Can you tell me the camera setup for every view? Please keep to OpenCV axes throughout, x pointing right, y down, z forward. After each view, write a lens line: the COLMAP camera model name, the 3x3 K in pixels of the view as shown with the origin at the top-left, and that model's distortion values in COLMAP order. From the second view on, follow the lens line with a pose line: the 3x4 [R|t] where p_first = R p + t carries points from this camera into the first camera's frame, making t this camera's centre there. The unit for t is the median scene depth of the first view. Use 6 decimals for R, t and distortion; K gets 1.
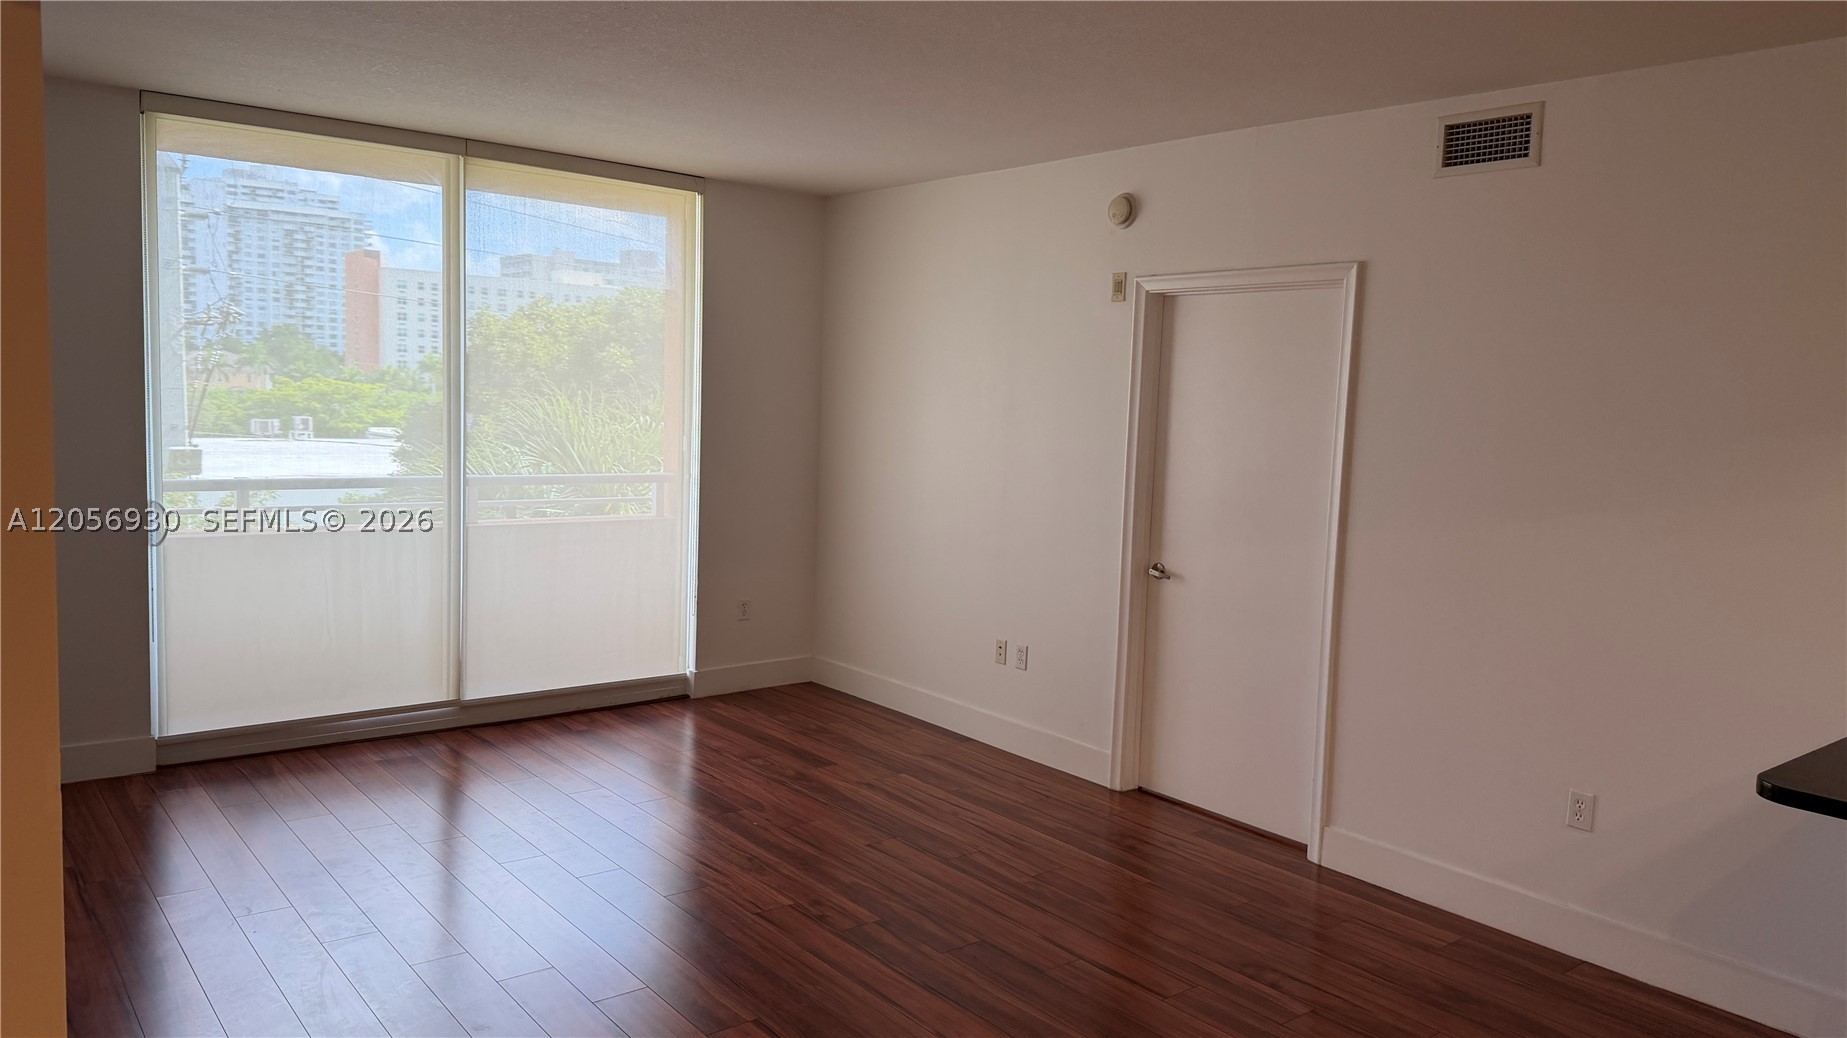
lens RADIAL K [[1278.2, 0, 912.5], [0, 1278.2, 514.2], [0, 0, 1]] dist [0.172758, -0.317491]
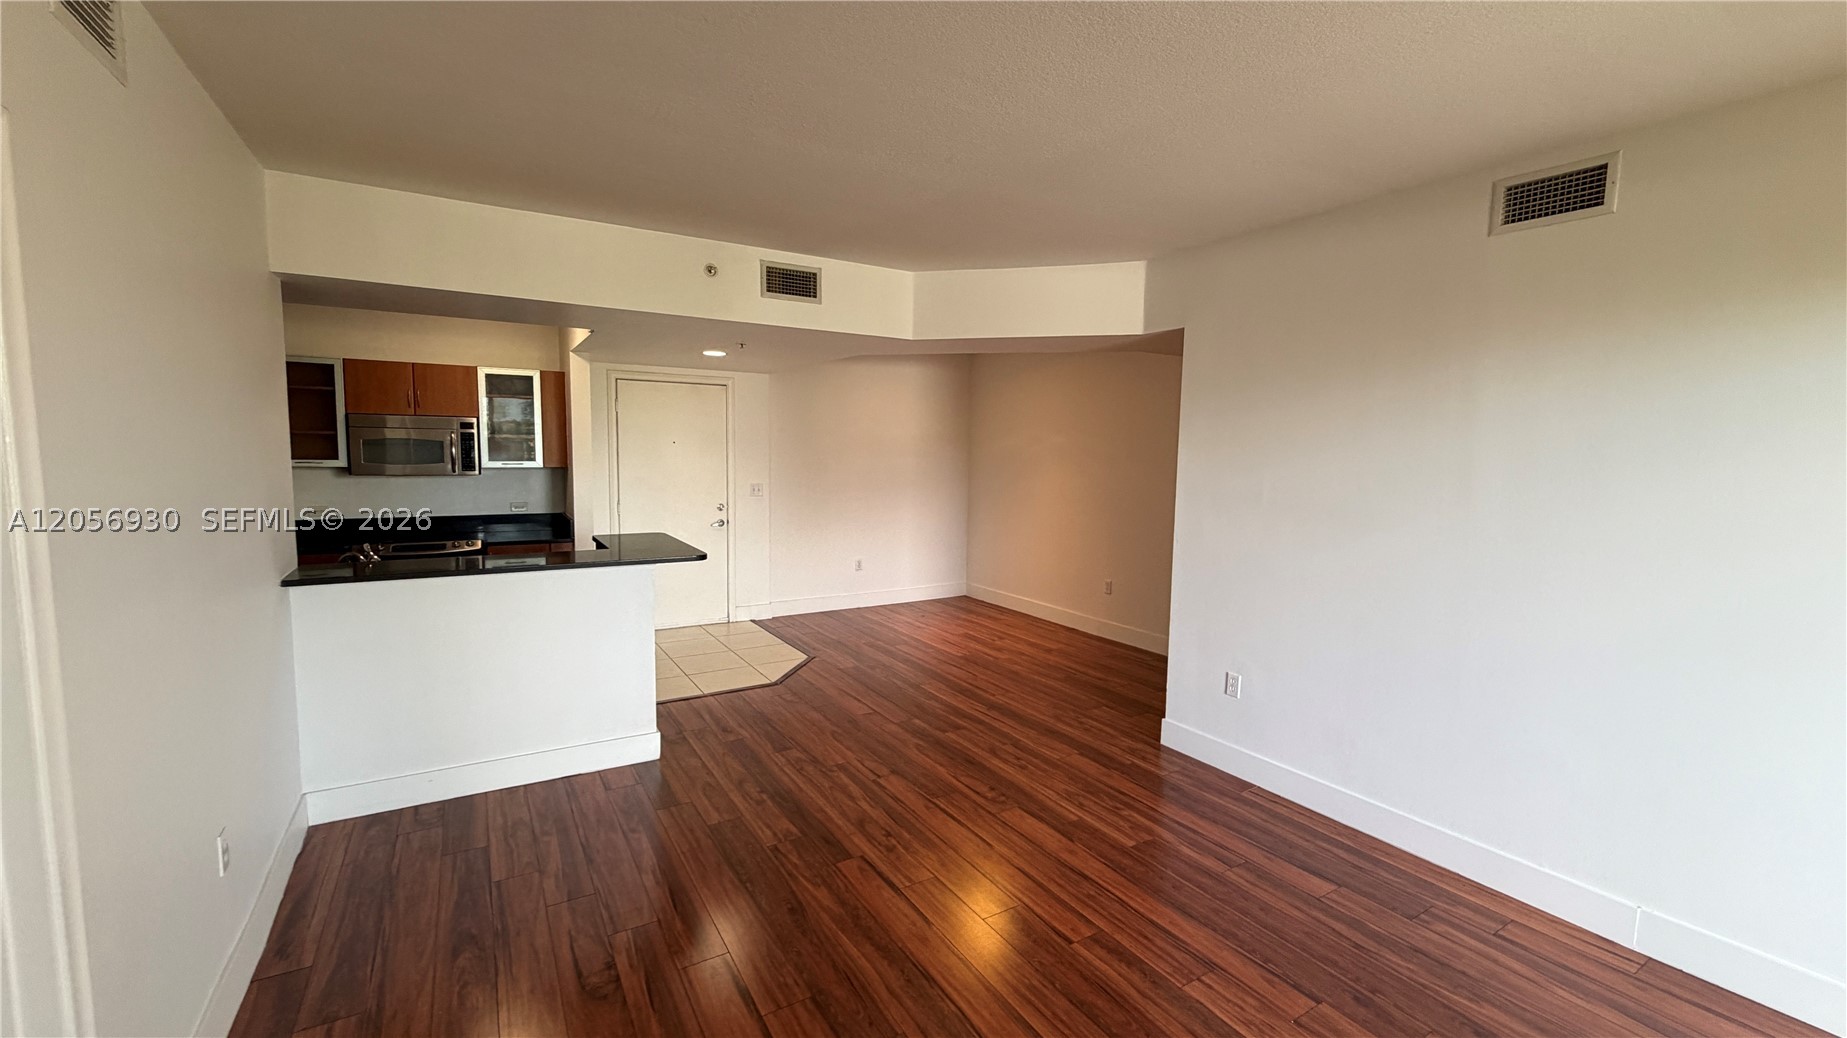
lens RADIAL K [[738.0, 0, 916.4], [0, 738.0, 517.4], [0, 0, 1]] dist [-0.001063, 0.000723]
pose [[-0.990462, -0.067058, 0.120371, -0.019713], [-0.041951, 0.978870, 0.200135, -0.100278], [-0.131248, 0.193177, -0.972346, 1.029319]]
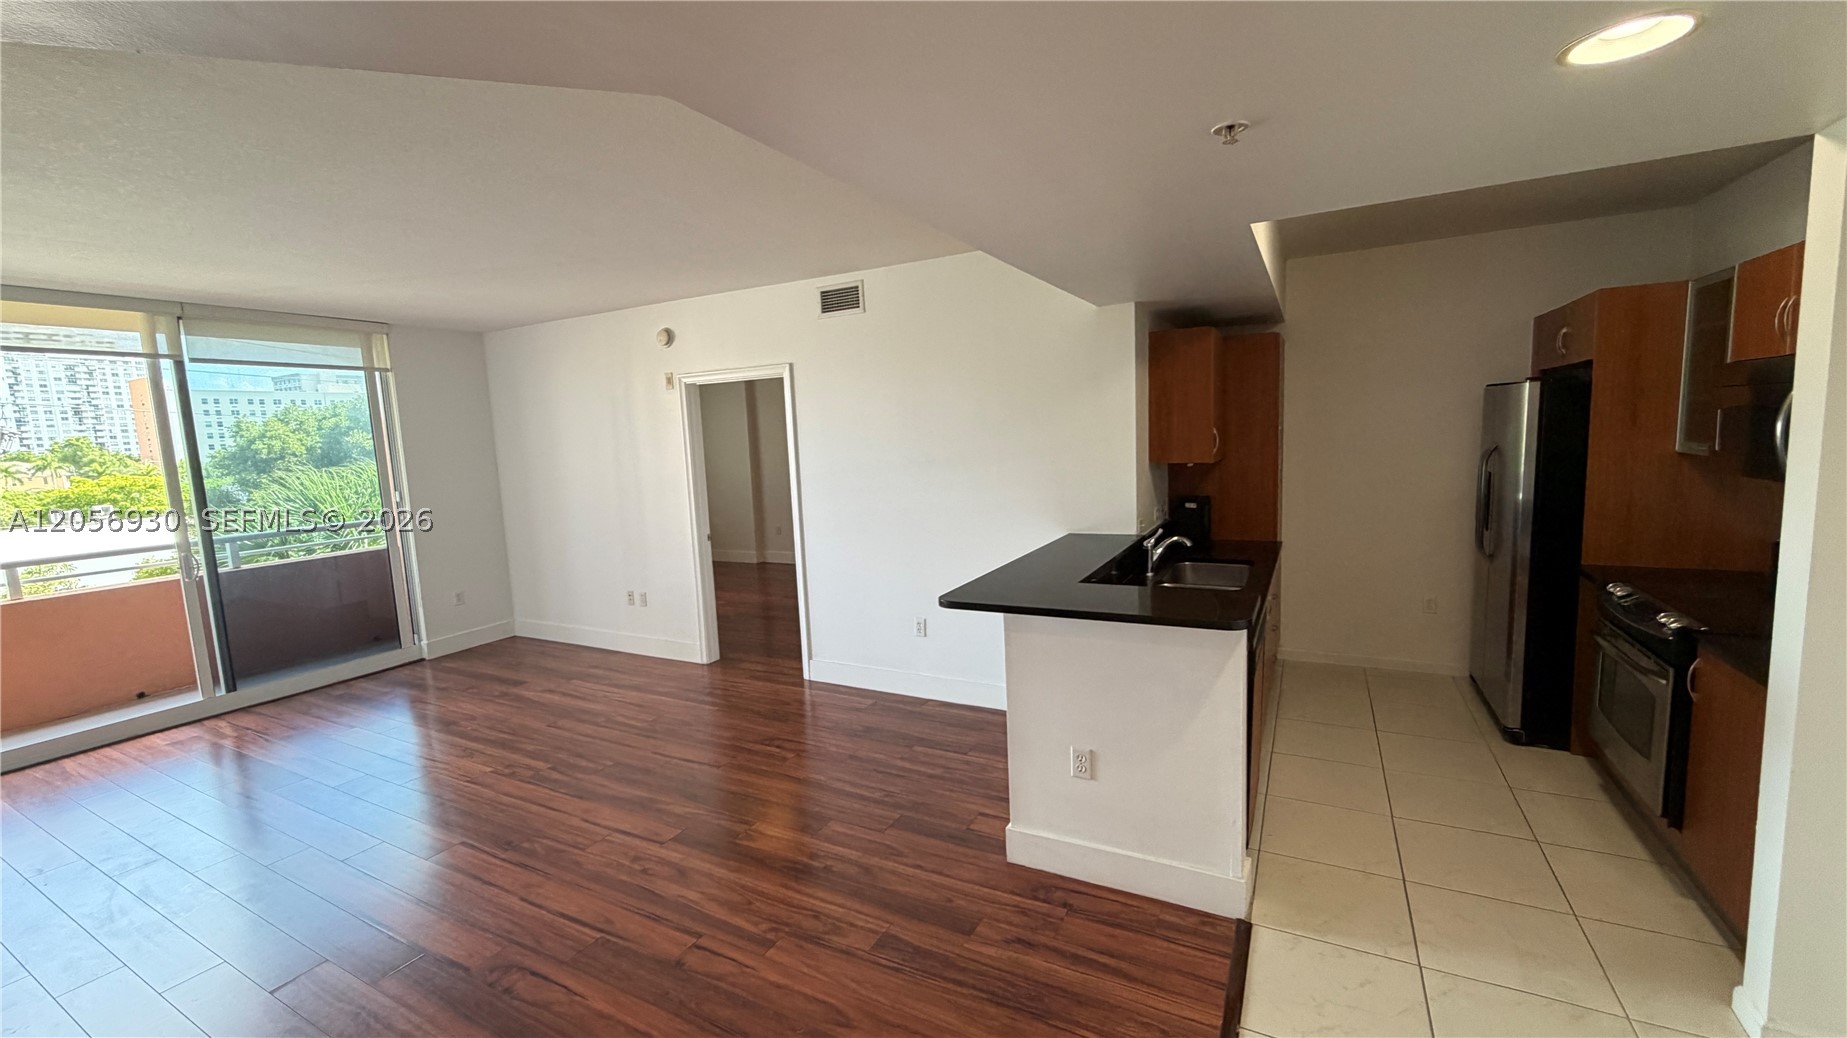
lens RADIAL K [[738.0, 0, 916.4], [0, 738.0, 517.4], [0, 0, 1]] dist [-0.001063, 0.000723]
pose [[0.917321, -0.122250, 0.378916, 0.064243], [0.115039, 0.992485, 0.041707, 0.004511], [-0.381167, 0.005332, 0.924491, -0.051914]]
